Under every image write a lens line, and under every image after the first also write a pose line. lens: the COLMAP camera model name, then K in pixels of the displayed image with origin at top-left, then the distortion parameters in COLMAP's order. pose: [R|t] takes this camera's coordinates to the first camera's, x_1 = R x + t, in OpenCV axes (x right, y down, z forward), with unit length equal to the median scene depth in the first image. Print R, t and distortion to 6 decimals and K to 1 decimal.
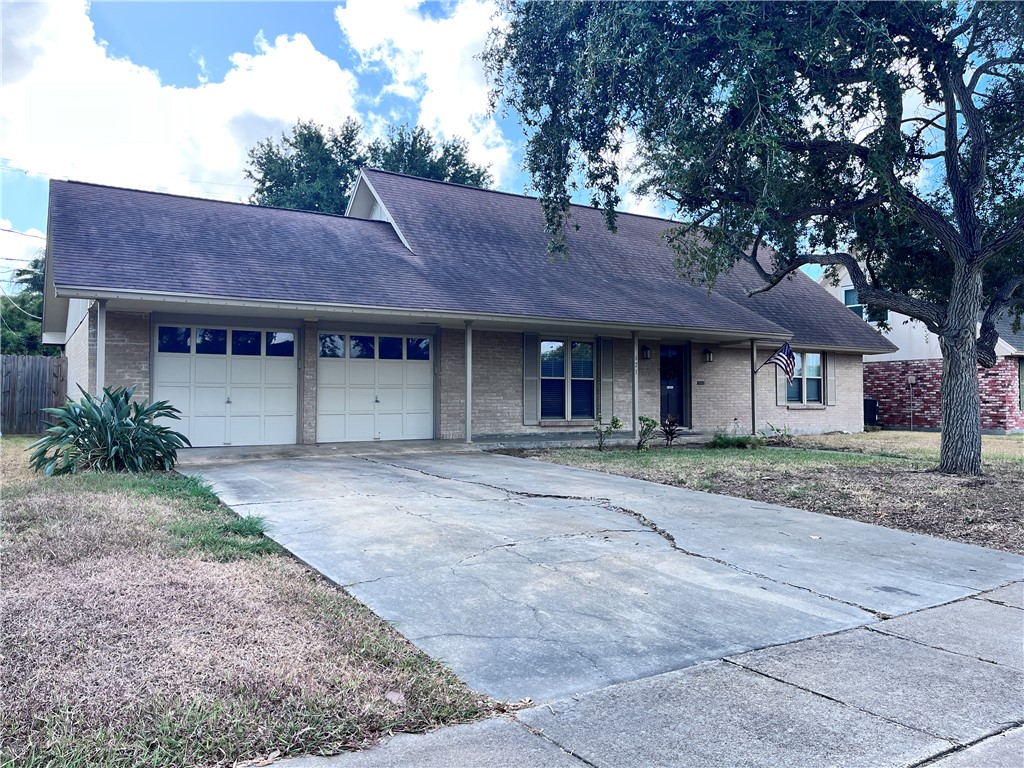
lens RADIAL K [[776.6, 0, 518.7], [0, 776.6, 383.5], [0, 0, 1]] dist [0.064161, -0.090572]
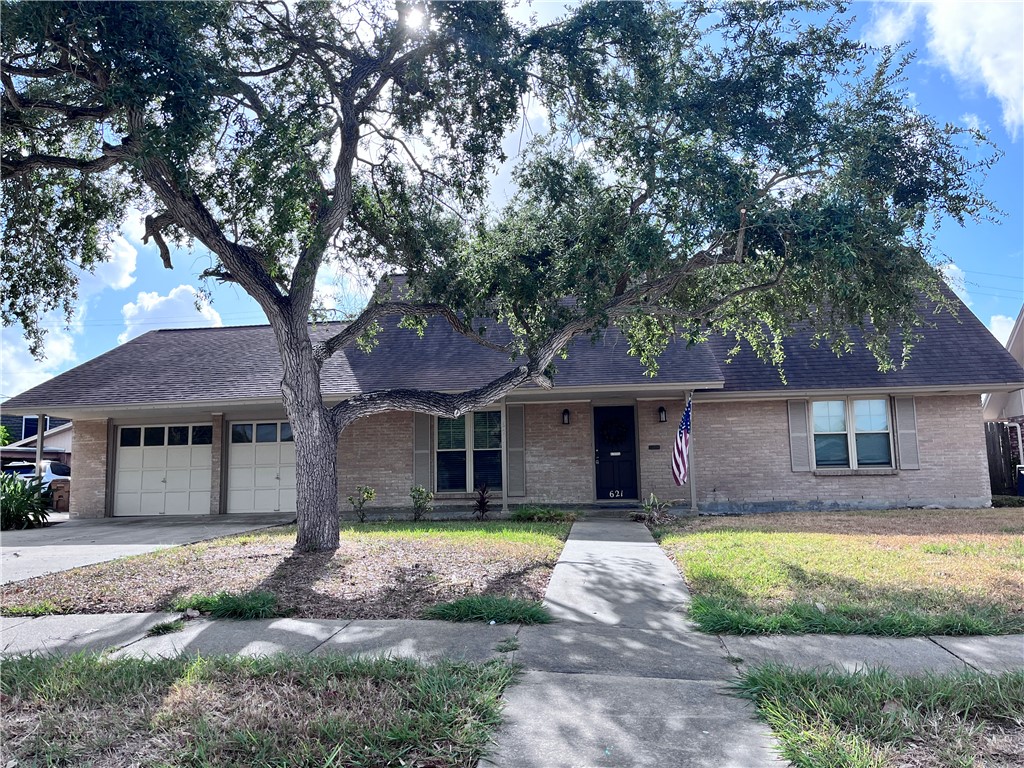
lens RADIAL K [[776.6, 0, 518.7], [0, 776.6, 383.5], [0, 0, 1]] dist [0.064161, -0.090572]
pose [[0.770693, -0.096113, -0.629917, 0.748975], [0.035010, 0.993453, -0.108748, 0.019496], [0.636245, 0.061758, 0.769012, 0.280269]]
